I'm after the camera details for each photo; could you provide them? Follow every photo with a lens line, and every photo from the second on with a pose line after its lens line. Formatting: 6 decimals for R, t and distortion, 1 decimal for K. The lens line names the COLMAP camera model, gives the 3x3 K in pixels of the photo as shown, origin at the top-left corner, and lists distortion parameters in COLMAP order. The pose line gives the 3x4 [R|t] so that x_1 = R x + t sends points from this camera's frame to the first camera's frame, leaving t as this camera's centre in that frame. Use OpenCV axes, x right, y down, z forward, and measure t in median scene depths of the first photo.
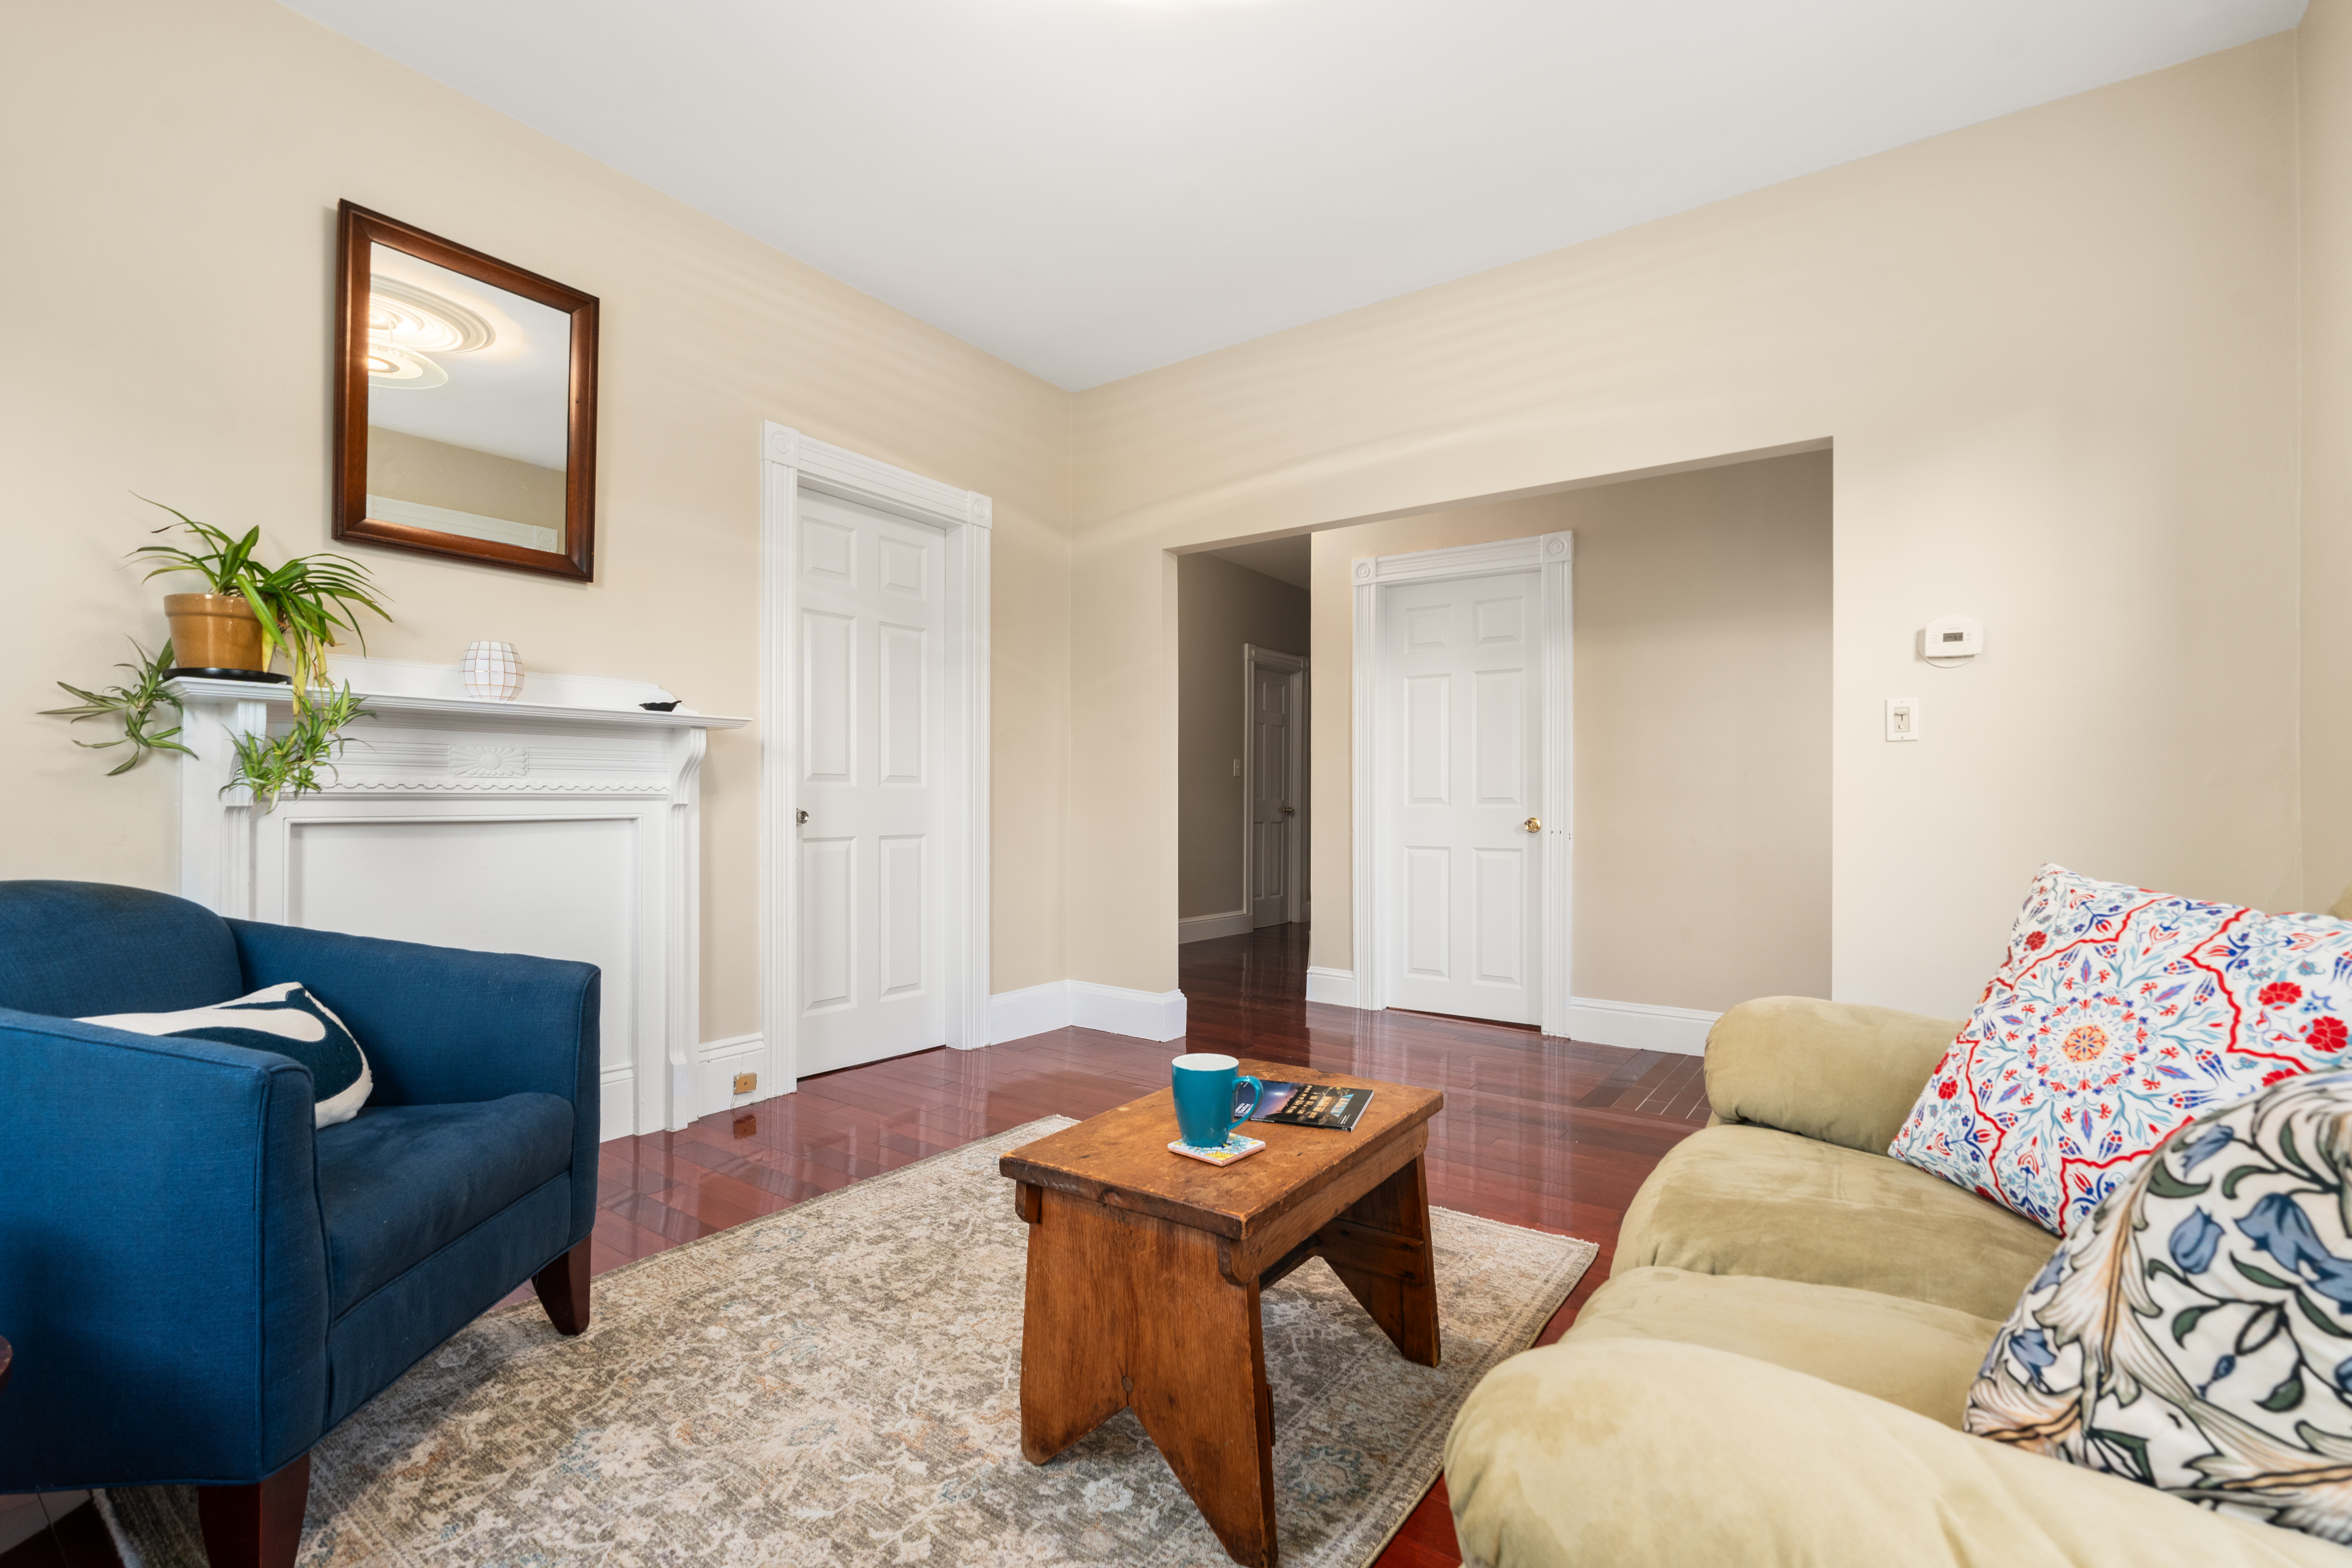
lens RADIAL K [[1041.0, 0, 1166.9], [0, 1041.0, 786.7], [0, 0, 1]] dist [-0.001101, -0.000197]
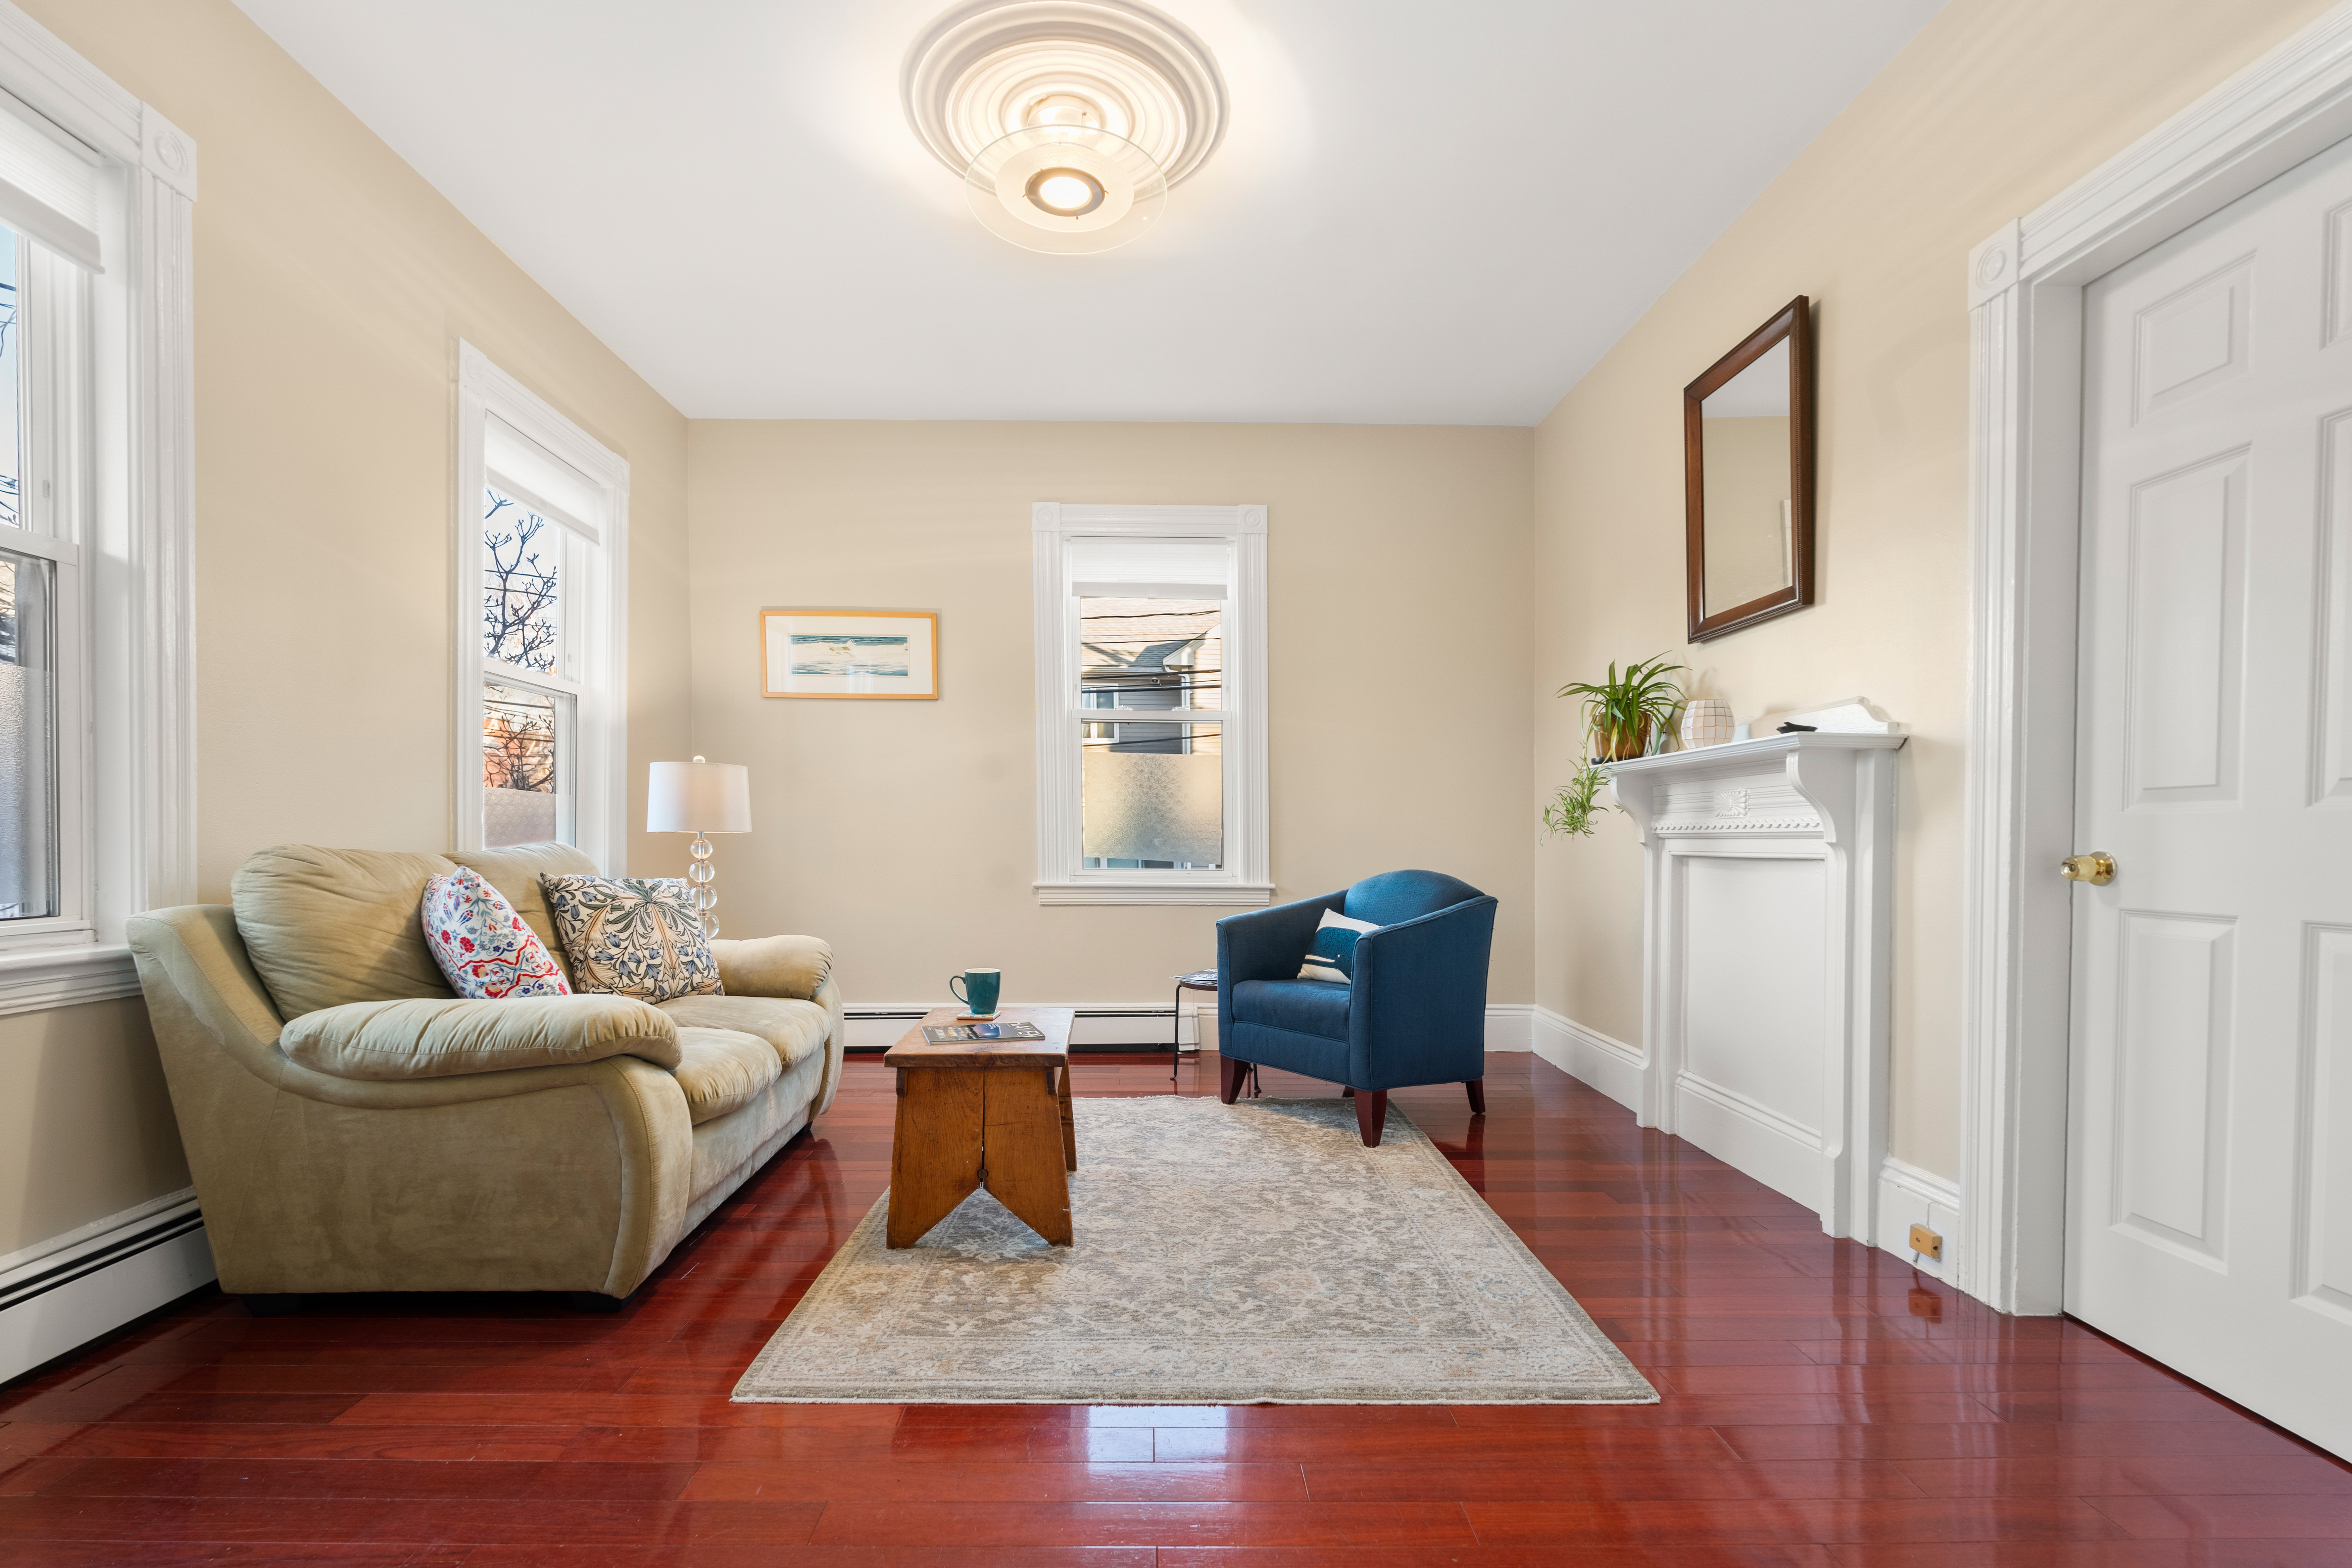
lens RADIAL K [[1084.7, 0, 1165.3], [0, 1084.7, 869.0], [0, 0, 1]] dist [-0.000191, -0.000073]
pose [[-0.806078, 0.009194, -0.591738, 0.505948], [0.002236, 0.999919, 0.012490, 0.026954], [0.591805, 0.008745, -0.806034, 1.480298]]
